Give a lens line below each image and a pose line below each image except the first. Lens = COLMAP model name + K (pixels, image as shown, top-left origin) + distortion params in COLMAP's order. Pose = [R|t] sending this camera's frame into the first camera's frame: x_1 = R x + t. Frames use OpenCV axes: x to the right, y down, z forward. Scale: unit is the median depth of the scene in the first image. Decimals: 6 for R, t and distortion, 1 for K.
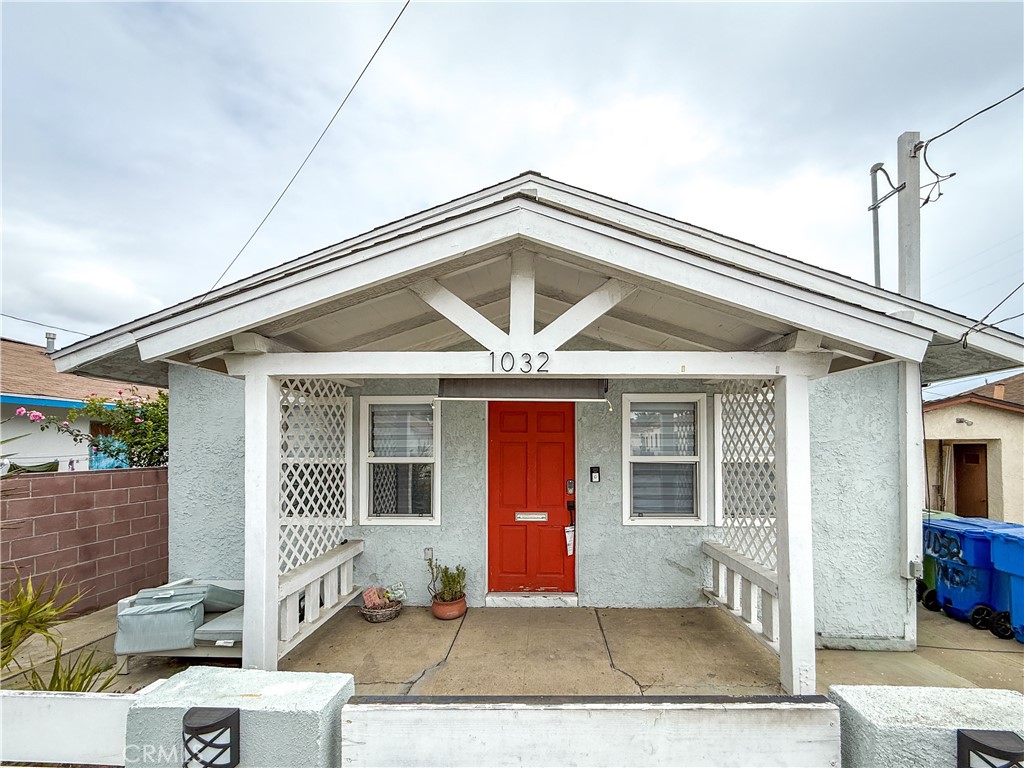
lens RADIAL K [[425.7, 0, 526.1], [0, 425.7, 438.3], [0, 0, 1]] dist [-0.000886, -0.000142]
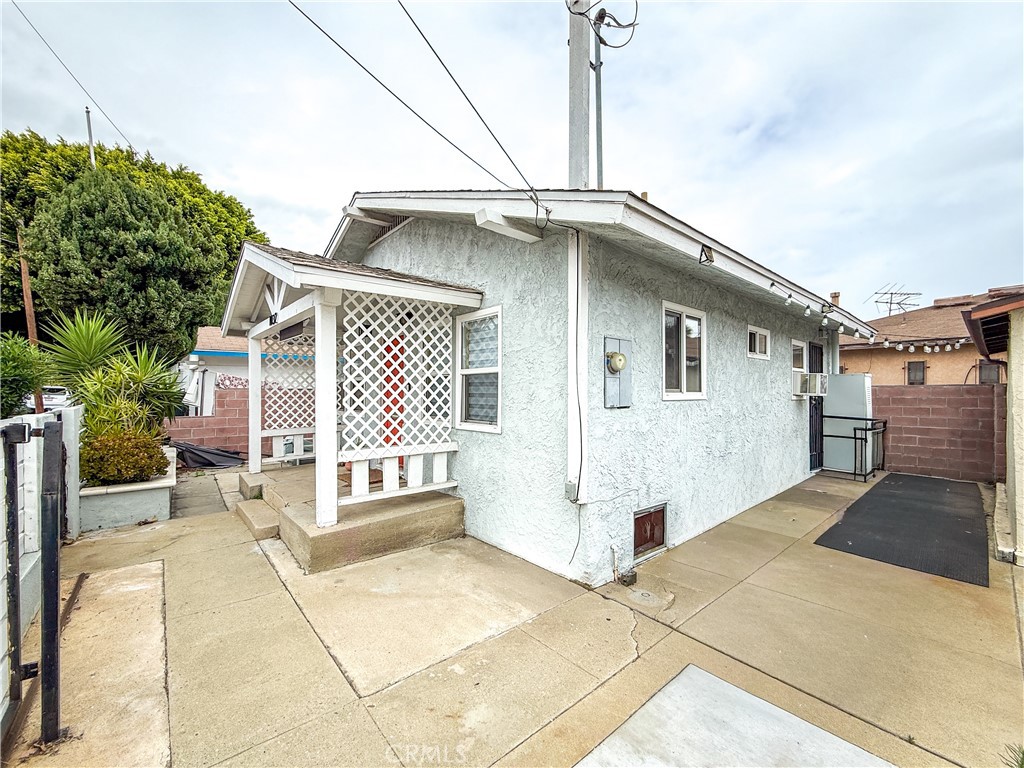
lens RADIAL K [[413.2, 0, 512.0], [0, 413.2, 384.0], [0, 0, 1]] dist [0.000364, 0.000011]
pose [[0.682093, -0.001693, -0.731263, 1.463277], [0.010579, 0.999916, 0.007553, 0.084752], [0.731189, -0.012888, 0.682053, 0.351825]]
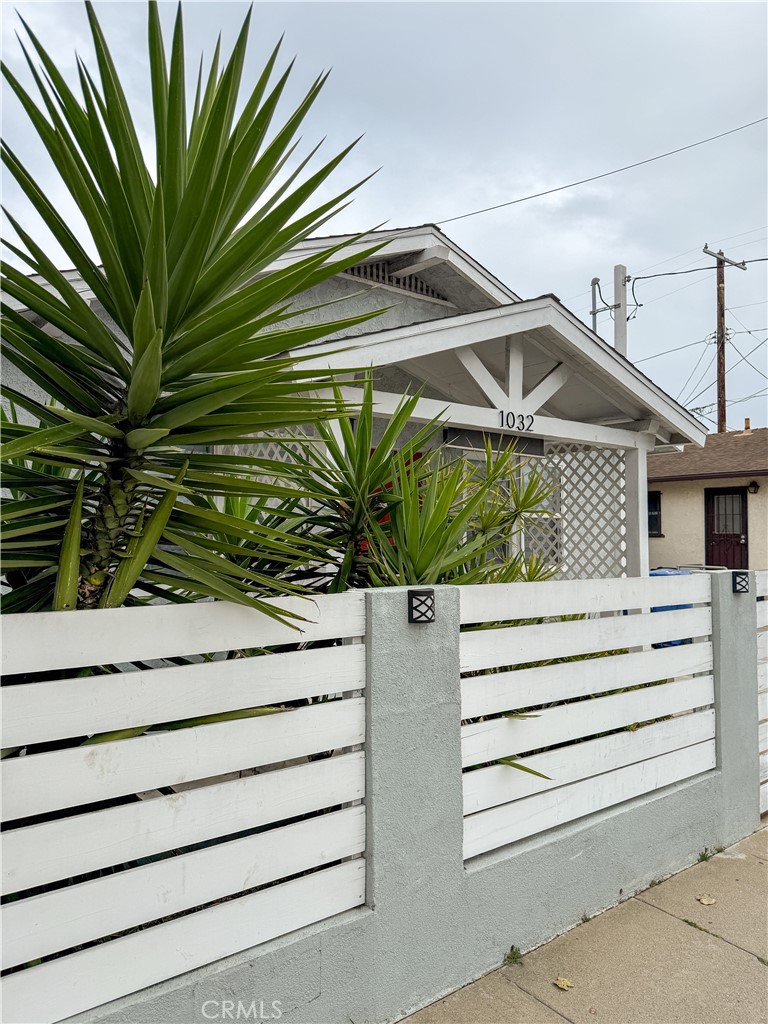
lens RADIAL K [[759.3, 0, 384.0], [0, 759.3, 512.0], [0, 0, 1]] dist [-0.041605, 0.001517]
pose [[0.750862, 0.017312, 0.660233, -1.125770], [0.002925, 0.999559, -0.029536, 0.089180], [-0.660453, 0.024109, 0.750480, -0.214511]]
